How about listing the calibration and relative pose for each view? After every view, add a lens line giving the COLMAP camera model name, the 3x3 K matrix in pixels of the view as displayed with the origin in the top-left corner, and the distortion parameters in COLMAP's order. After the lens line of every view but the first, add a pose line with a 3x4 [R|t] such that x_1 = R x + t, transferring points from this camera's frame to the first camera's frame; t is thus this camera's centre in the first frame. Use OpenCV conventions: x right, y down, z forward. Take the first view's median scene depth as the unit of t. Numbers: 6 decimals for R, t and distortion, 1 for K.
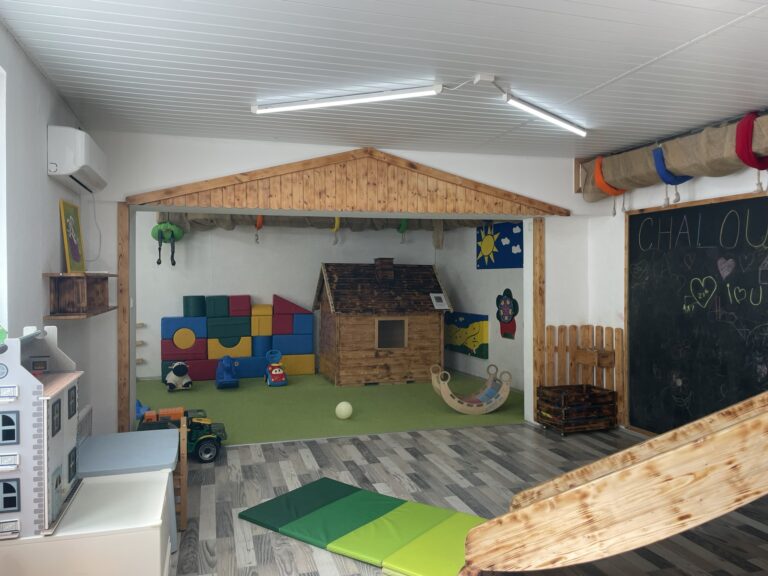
lens RADIAL K [[578.4, 0, 382.1], [0, 578.4, 283.6], [0, 0, 1]] dist [0.064244, -0.079958]
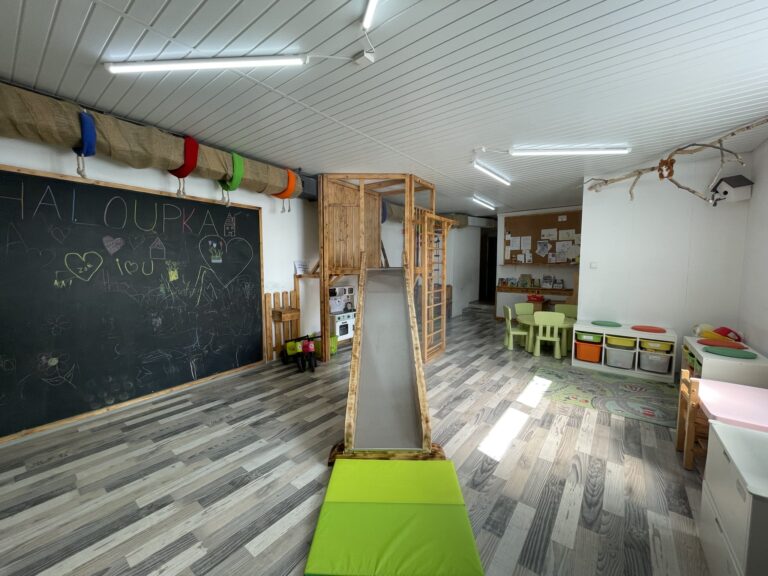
lens RADIAL K [[307.8, 0, 385.1], [0, 307.8, 286.7], [0, 0, 1]] dist [-0.000690, -0.000727]
pose [[-0.587353, -0.057917, 0.807256, -0.117622], [0.012405, 0.996675, 0.080533, 0.006820], [-0.809236, 0.057315, -0.584682, 0.471174]]
